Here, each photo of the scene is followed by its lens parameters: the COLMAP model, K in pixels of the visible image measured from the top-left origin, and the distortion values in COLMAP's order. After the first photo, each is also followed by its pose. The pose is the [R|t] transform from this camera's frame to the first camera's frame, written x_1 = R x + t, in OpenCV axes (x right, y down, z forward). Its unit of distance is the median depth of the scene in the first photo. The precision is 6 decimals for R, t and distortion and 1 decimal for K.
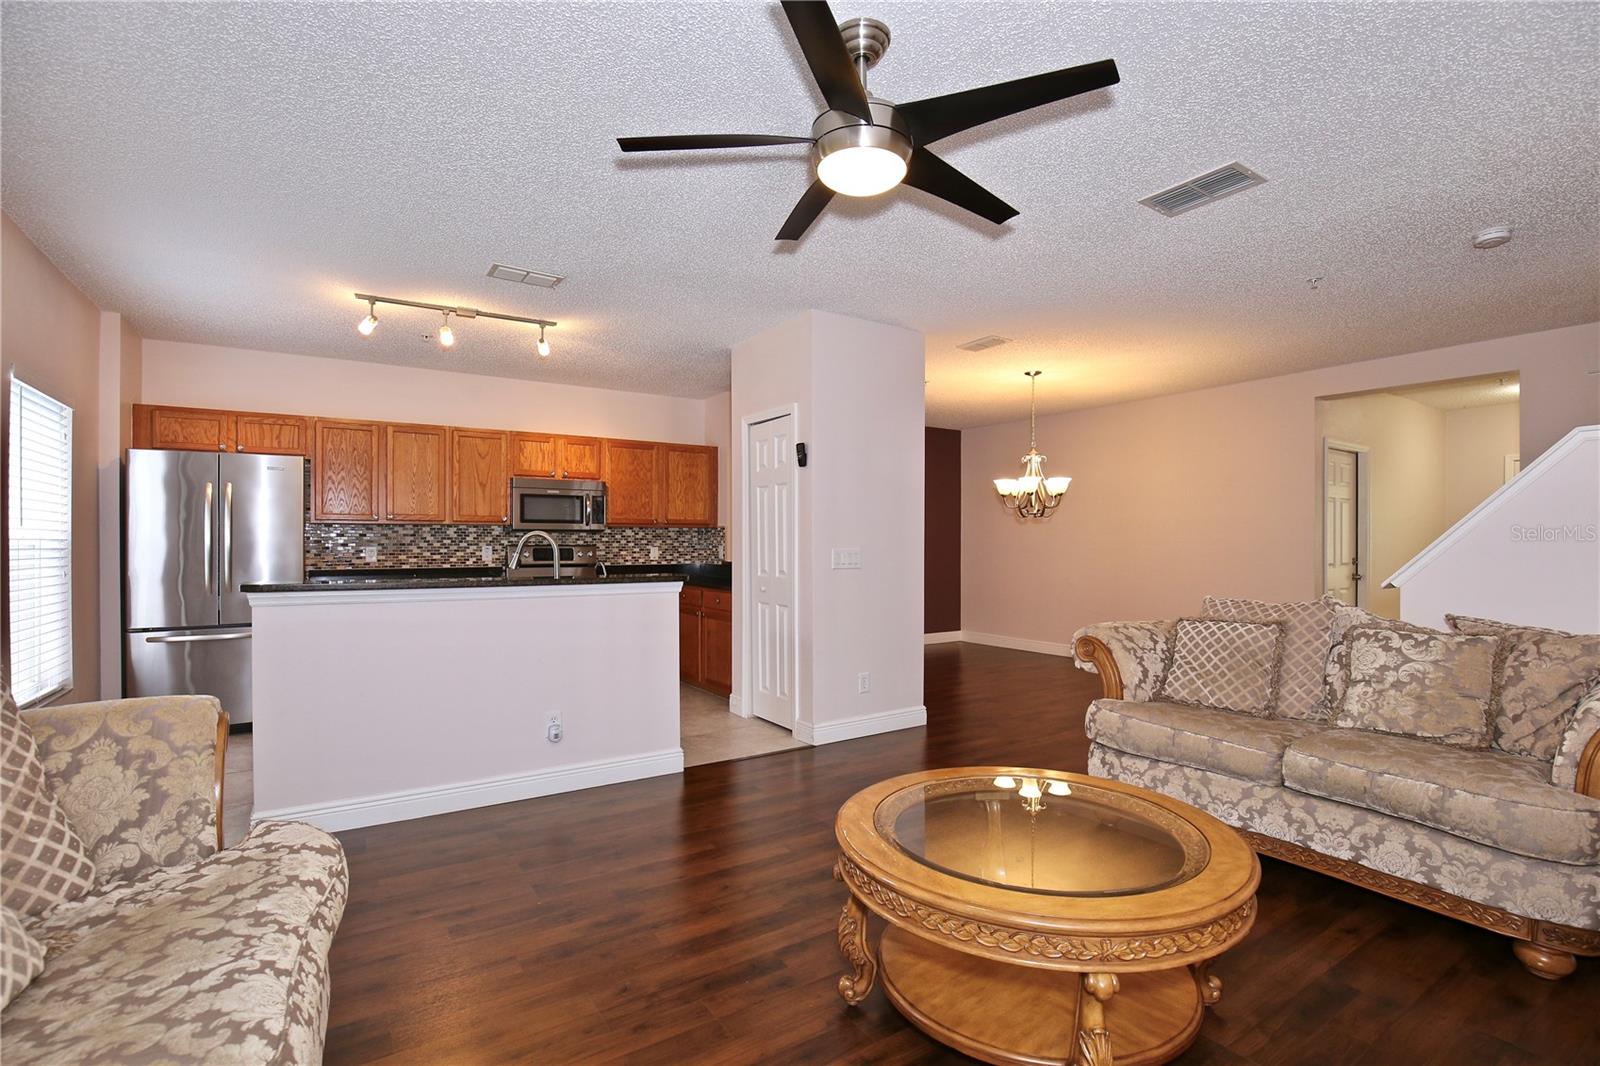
lens RADIAL K [[754.4, 0, 801.1], [0, 754.4, 549.1], [0, 0, 1]] dist [0.001741, 0.000293]
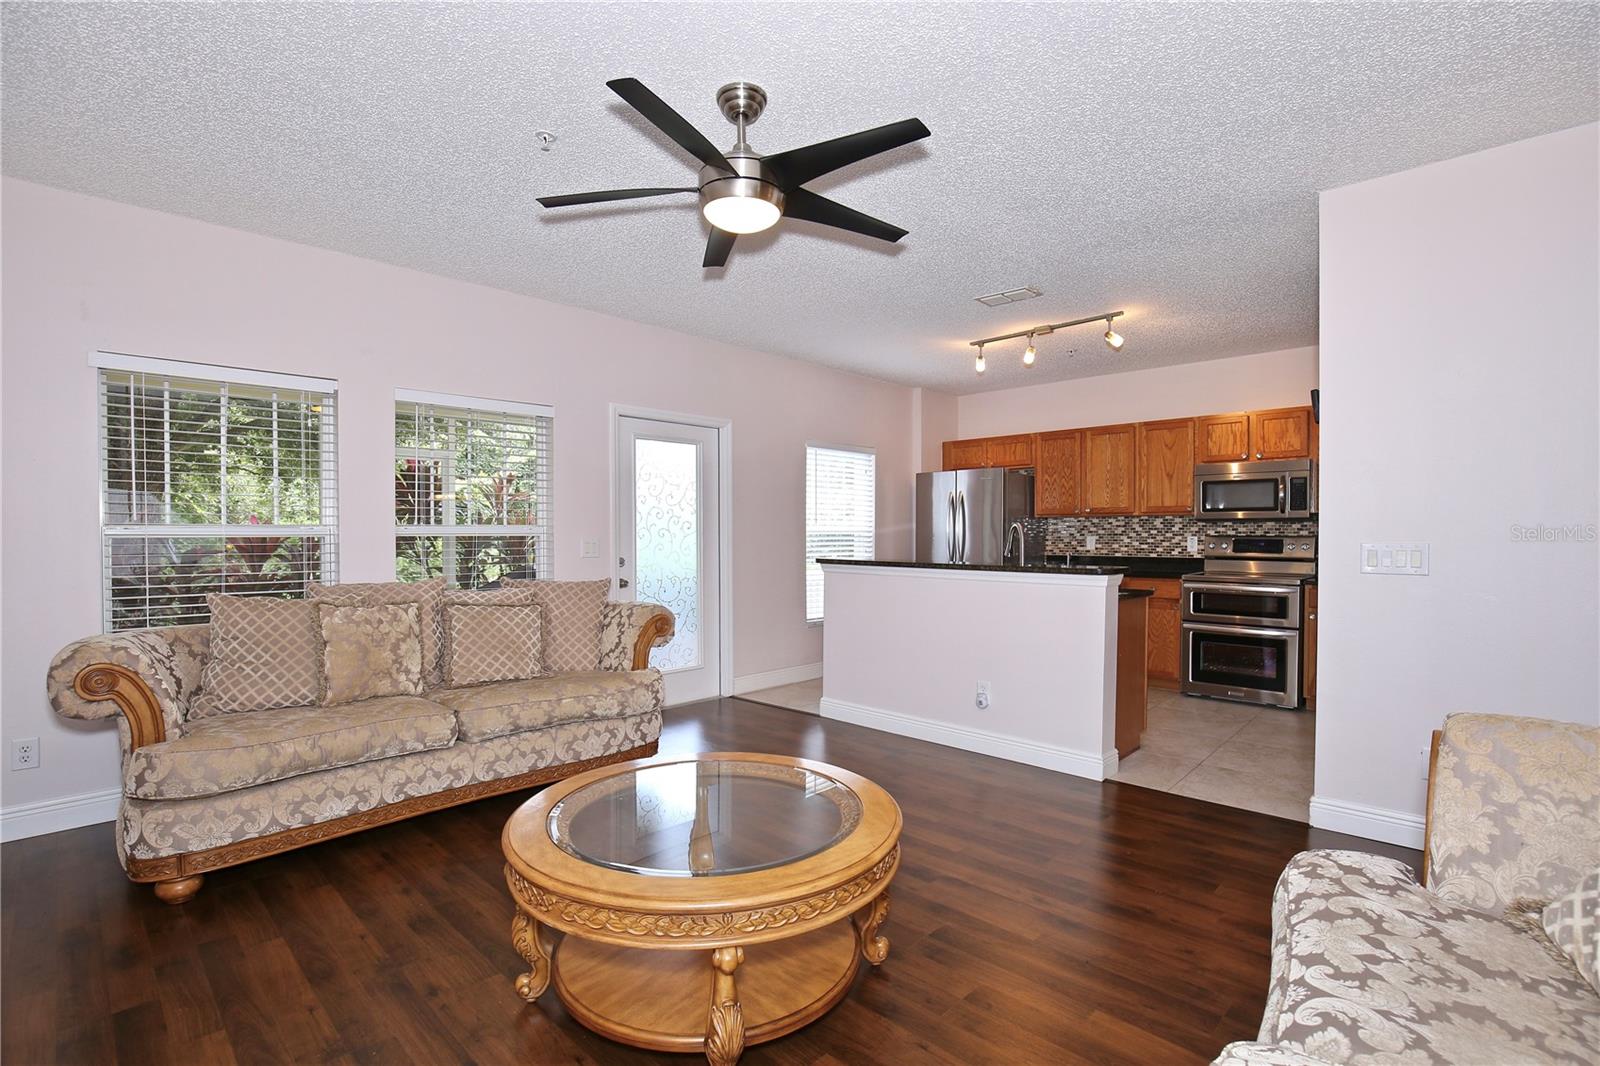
lens RADIAL K [[769.9, 0, 808.4], [0, 769.9, 557.3], [0, 0, 1]] dist [-0.001386, -0.000189]
pose [[0.236915, 0.030712, -0.971045, 0.487705], [-0.007113, 0.999528, 0.029878, -0.003589], [0.971504, -0.000171, 0.237021, 0.308480]]
